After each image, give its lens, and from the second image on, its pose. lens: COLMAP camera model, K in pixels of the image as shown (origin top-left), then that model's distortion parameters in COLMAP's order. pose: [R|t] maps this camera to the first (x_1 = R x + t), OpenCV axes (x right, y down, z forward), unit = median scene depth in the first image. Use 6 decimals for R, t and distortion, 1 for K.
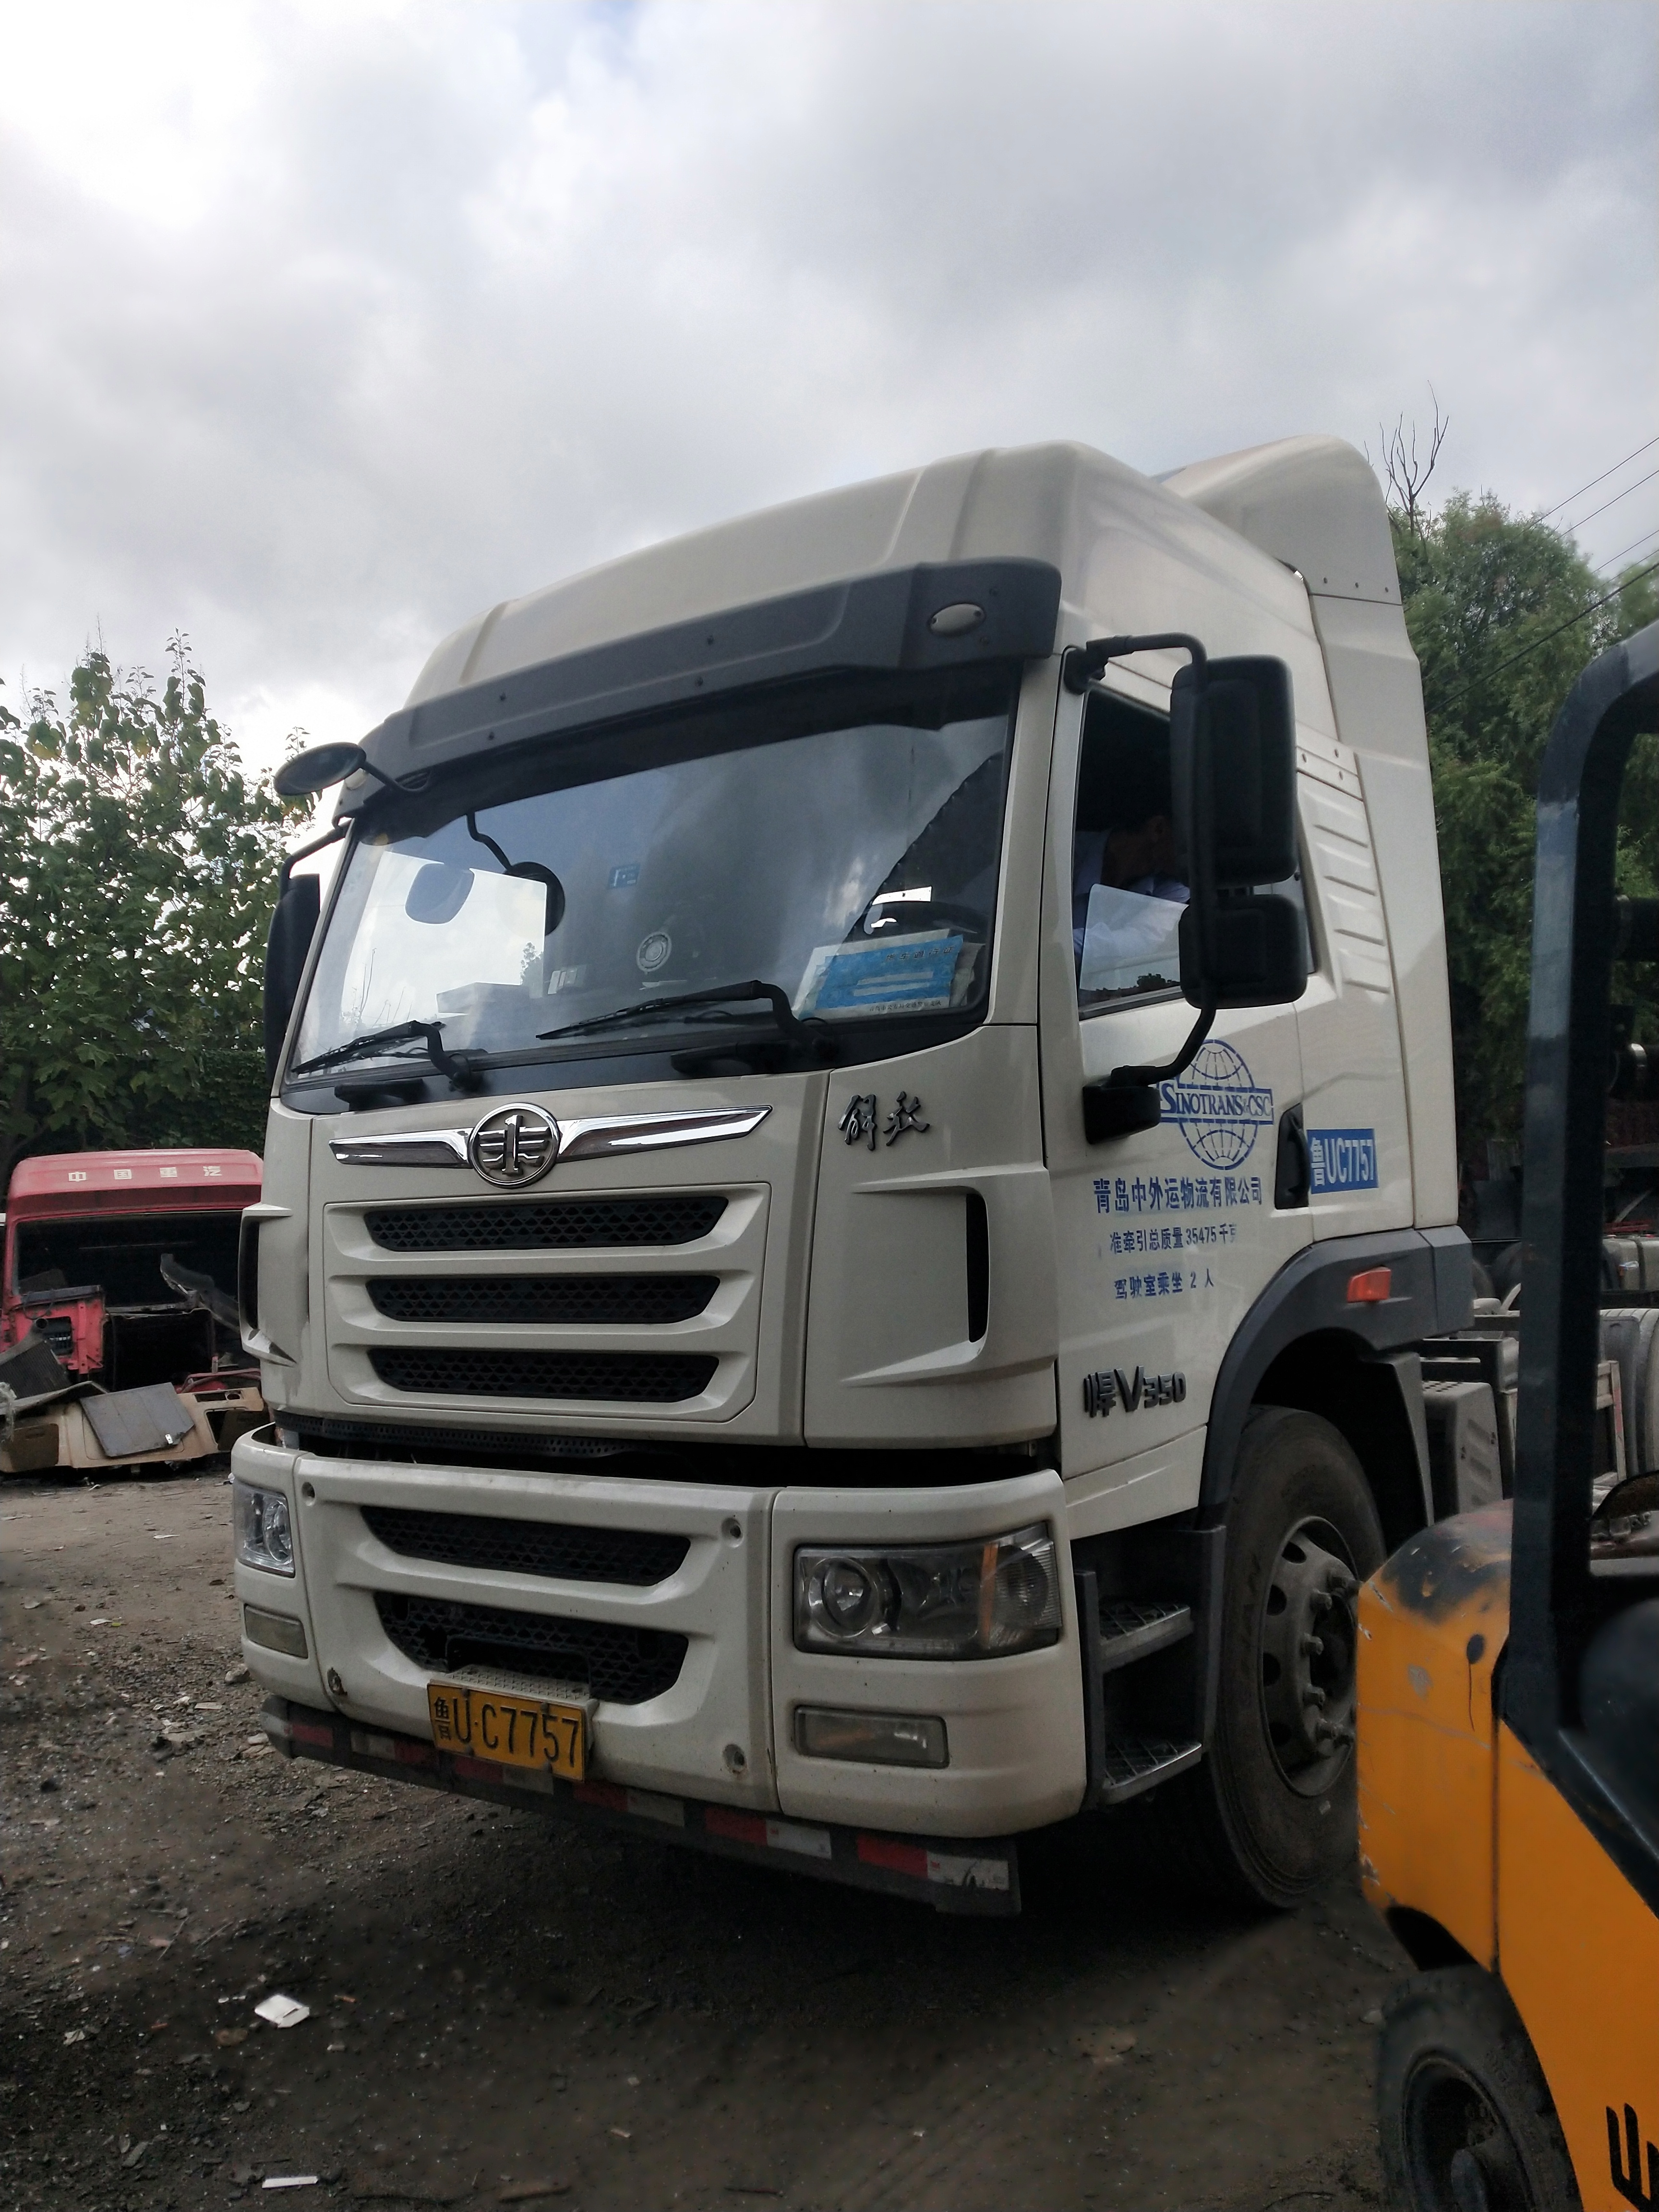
lens RADIAL K [[1613.0, 0, 795.7], [0, 1613.0, 1097.0], [0, 0, 1]] dist [0.066105, -0.144697]
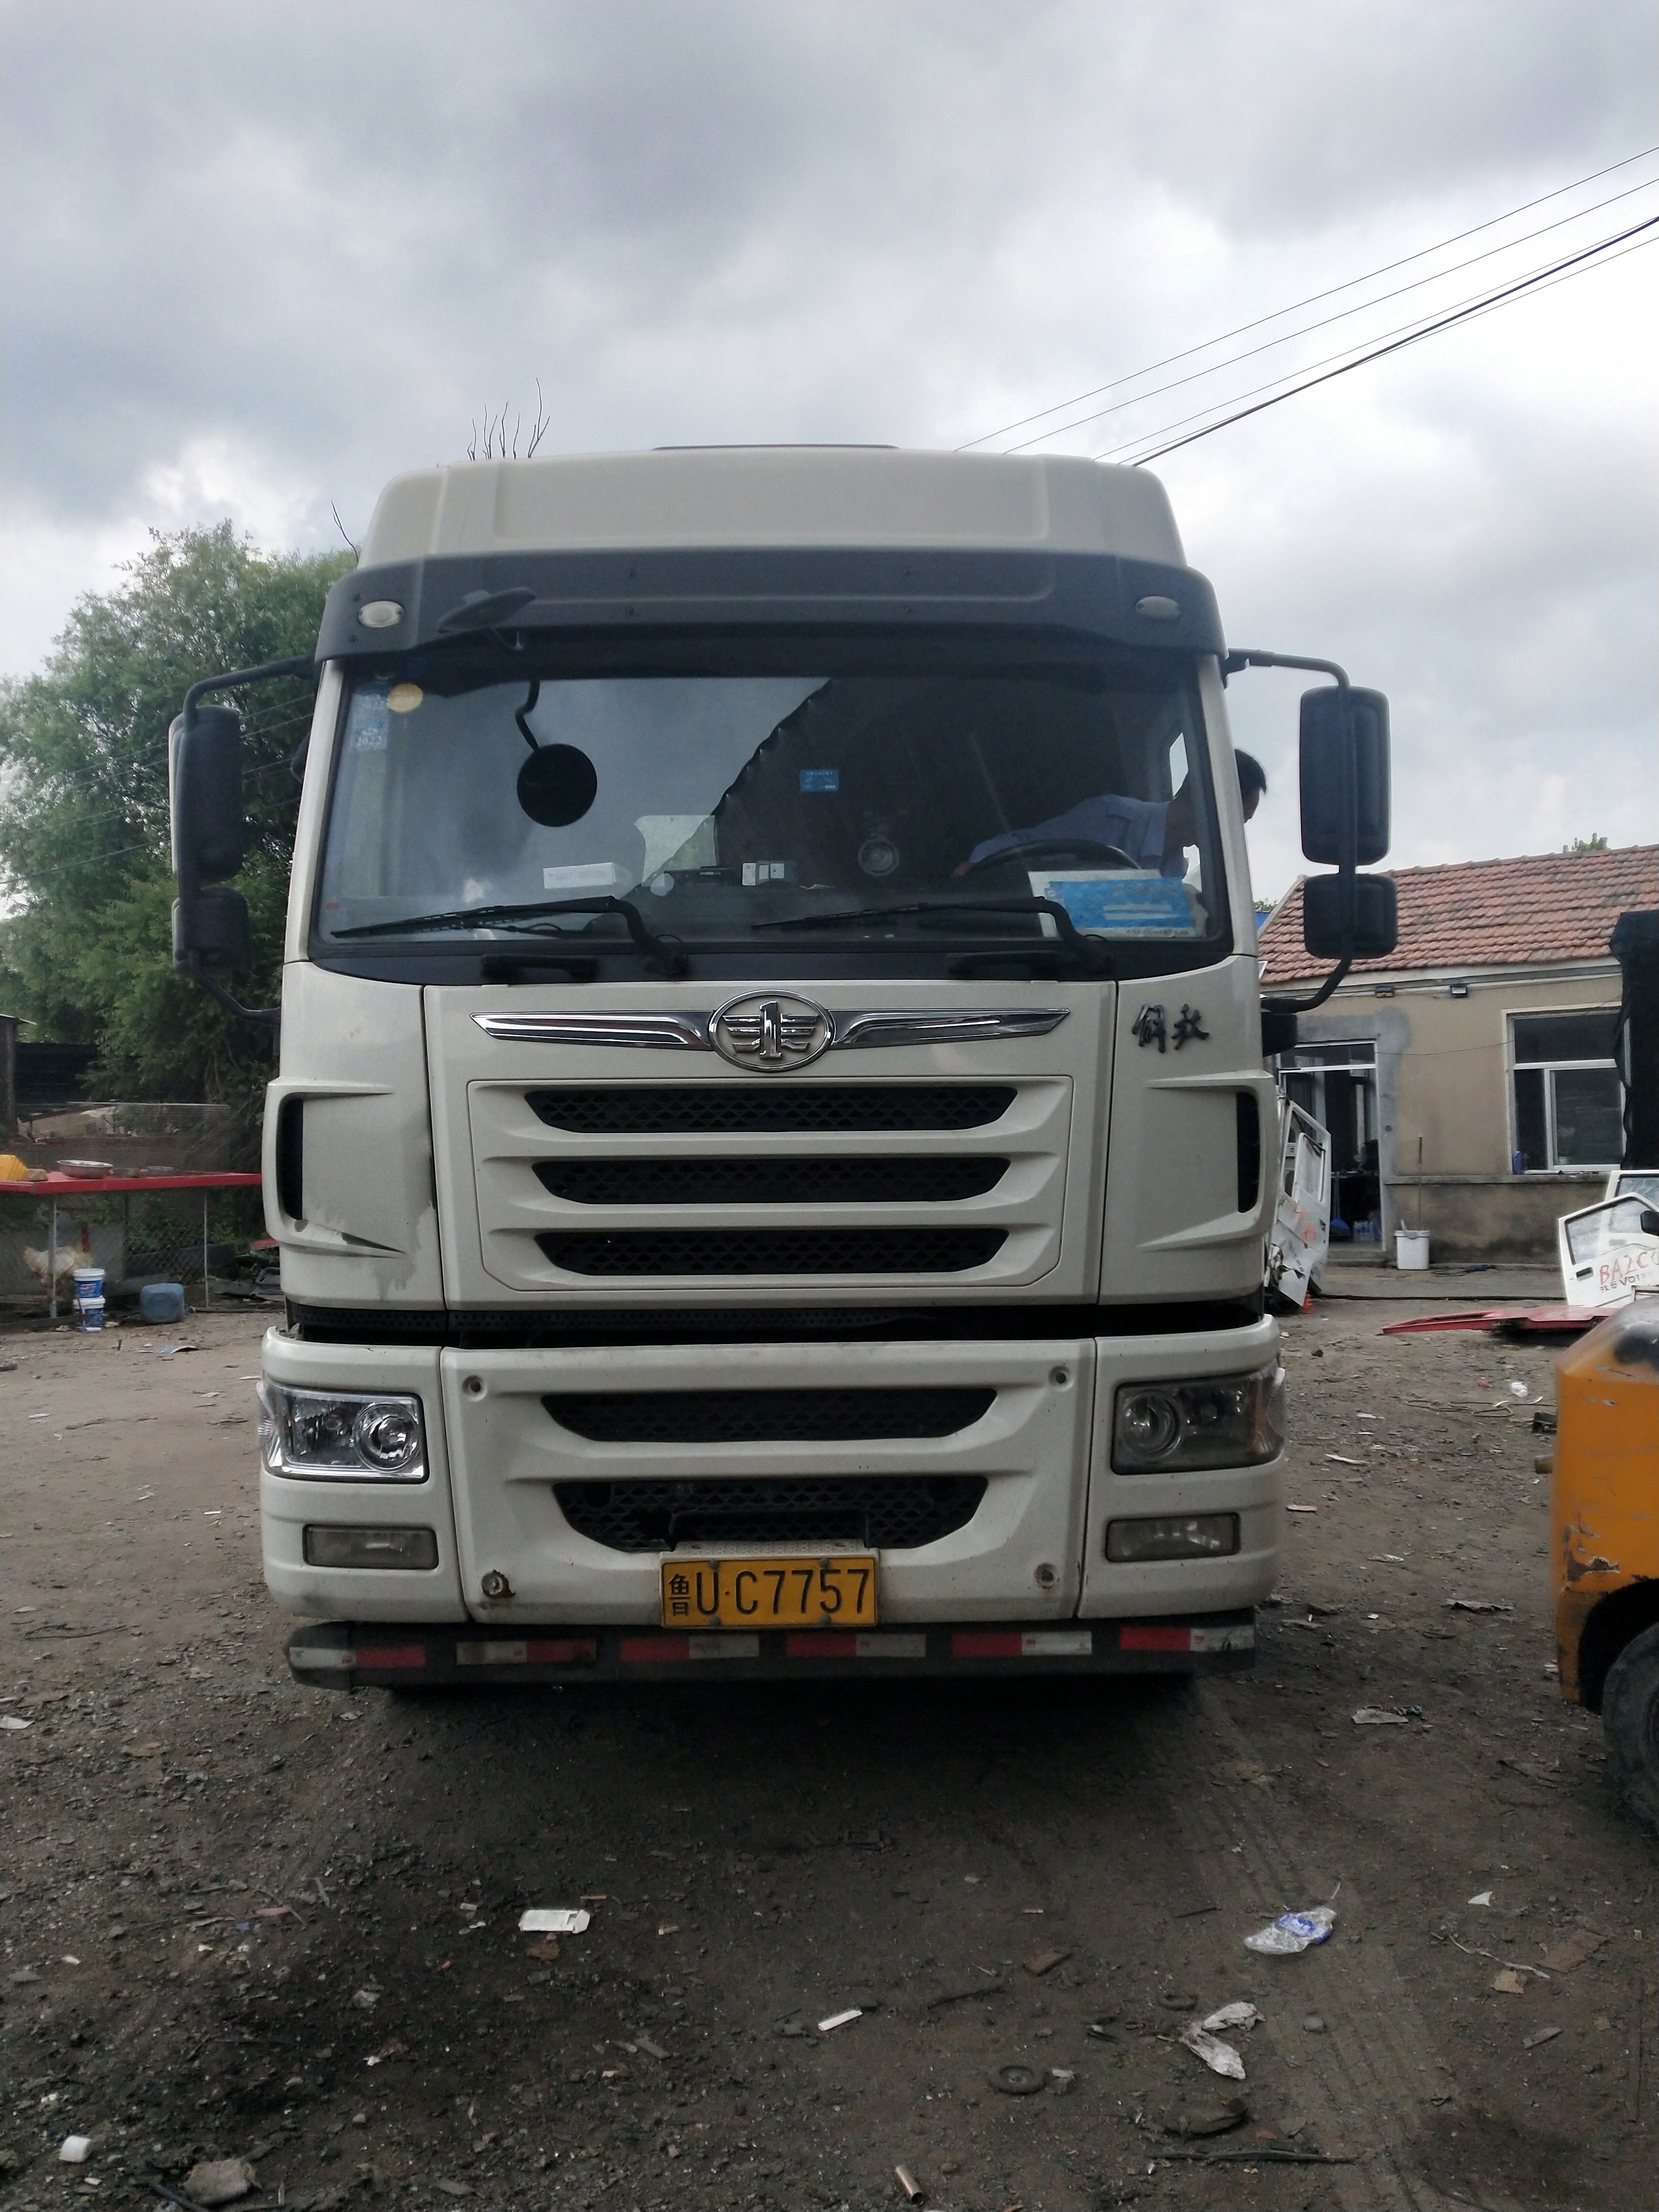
lens RADIAL K [[1613.0, 0, 795.7], [0, 1613.0, 1097.0], [0, 0, 1]] dist [0.066105, -0.144697]
pose [[0.834774, 0.045193, 0.548734, -0.782614], [-0.060668, 0.998107, 0.010090, 0.066579], [-0.547240, -0.041713, 0.835936, 0.148346]]
